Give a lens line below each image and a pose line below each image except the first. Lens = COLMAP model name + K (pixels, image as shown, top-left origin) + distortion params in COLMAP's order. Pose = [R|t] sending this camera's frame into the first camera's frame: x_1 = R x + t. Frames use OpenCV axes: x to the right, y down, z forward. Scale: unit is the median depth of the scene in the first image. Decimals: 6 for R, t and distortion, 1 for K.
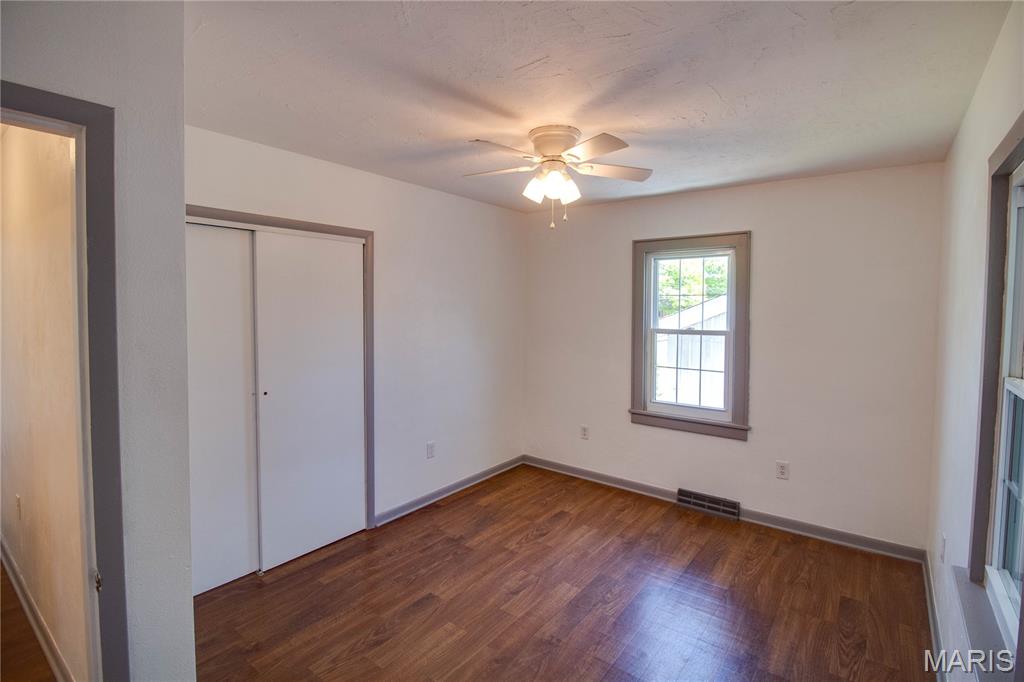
lens RADIAL K [[476.1, 0, 498.3], [0, 476.1, 323.2], [0, 0, 1]] dist [-0.004255, -0.009658]
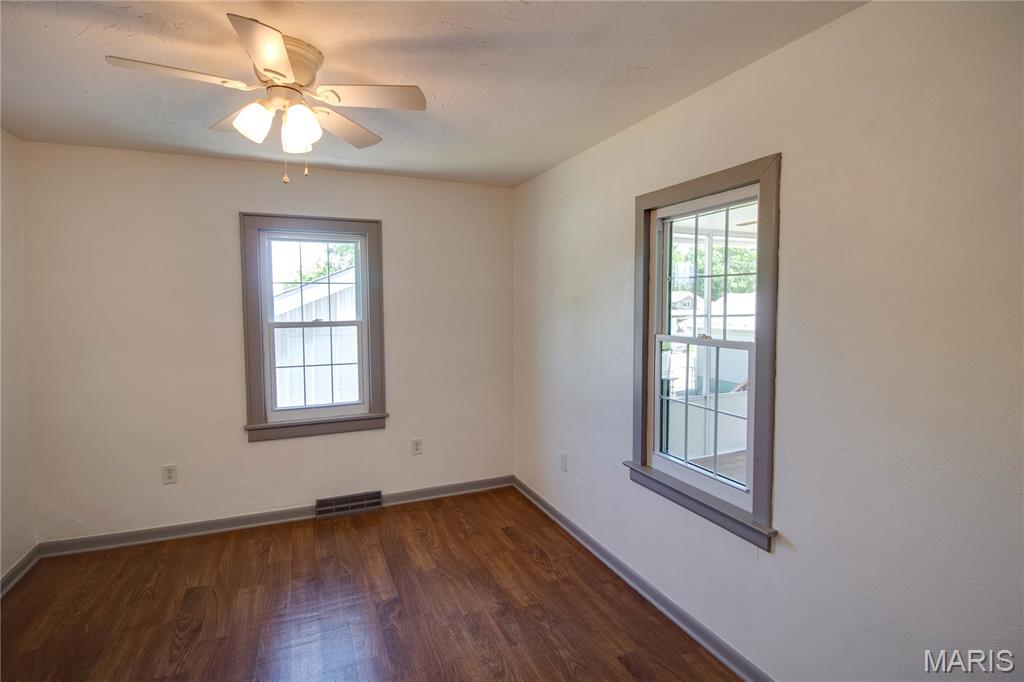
lens RADIAL K [[509.8, 0, 529.6], [0, 509.8, 321.0], [0, 0, 1]] dist [-0.021974, -0.002539]
pose [[0.464576, -0.050569, 0.884088, -0.275617], [0.036575, 0.998612, 0.037900, -0.009403], [-0.884778, 0.014728, 0.465780, 0.215499]]
